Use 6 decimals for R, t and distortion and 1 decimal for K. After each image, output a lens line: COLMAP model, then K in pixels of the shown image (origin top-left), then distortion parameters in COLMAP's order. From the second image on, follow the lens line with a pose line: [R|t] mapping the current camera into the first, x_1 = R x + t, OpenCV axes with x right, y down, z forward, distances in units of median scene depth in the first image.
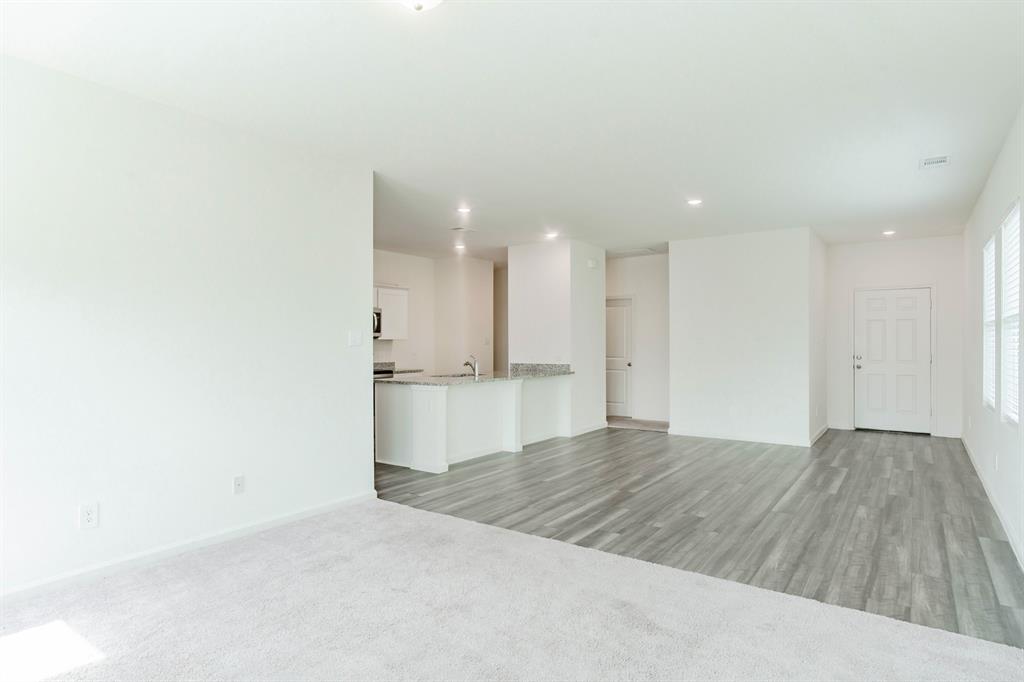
lens RADIAL K [[577.7, 0, 505.9], [0, 577.7, 342.8], [0, 0, 1]] dist [-0.016966, 0.008388]
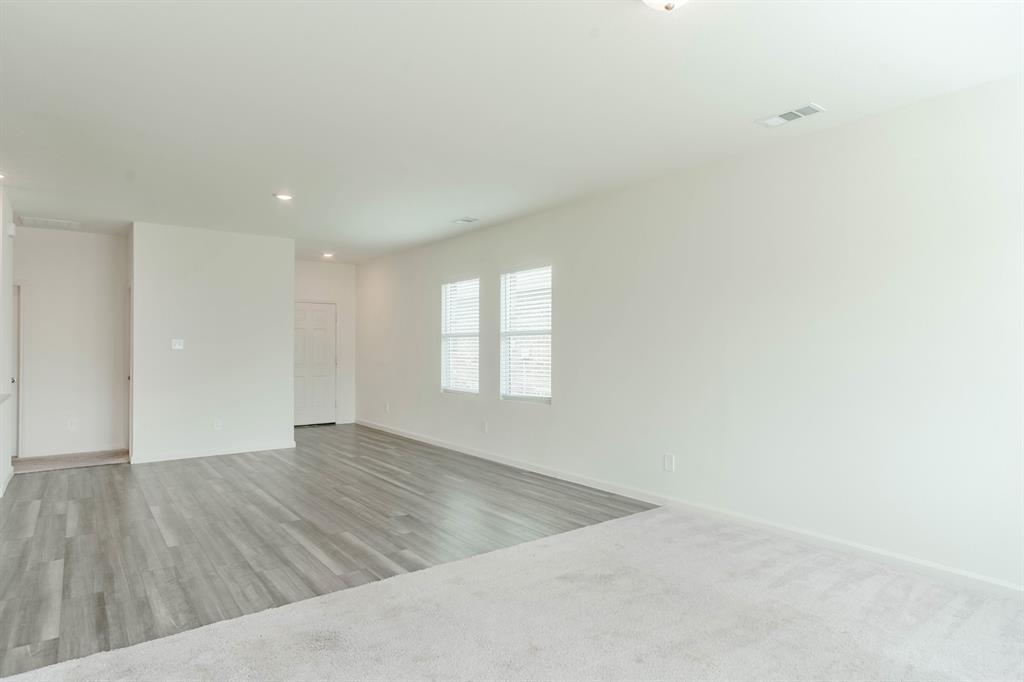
lens RADIAL K [[577.7, 0, 510.6], [0, 577.7, 343.7], [0, 0, 1]] dist [-0.016966, 0.008388]
pose [[0.283413, 0.010009, 0.958946, -0.592505], [-0.000209, 0.999946, -0.010375, 0.002655], [-0.958998, 0.002739, 0.283400, 0.502493]]
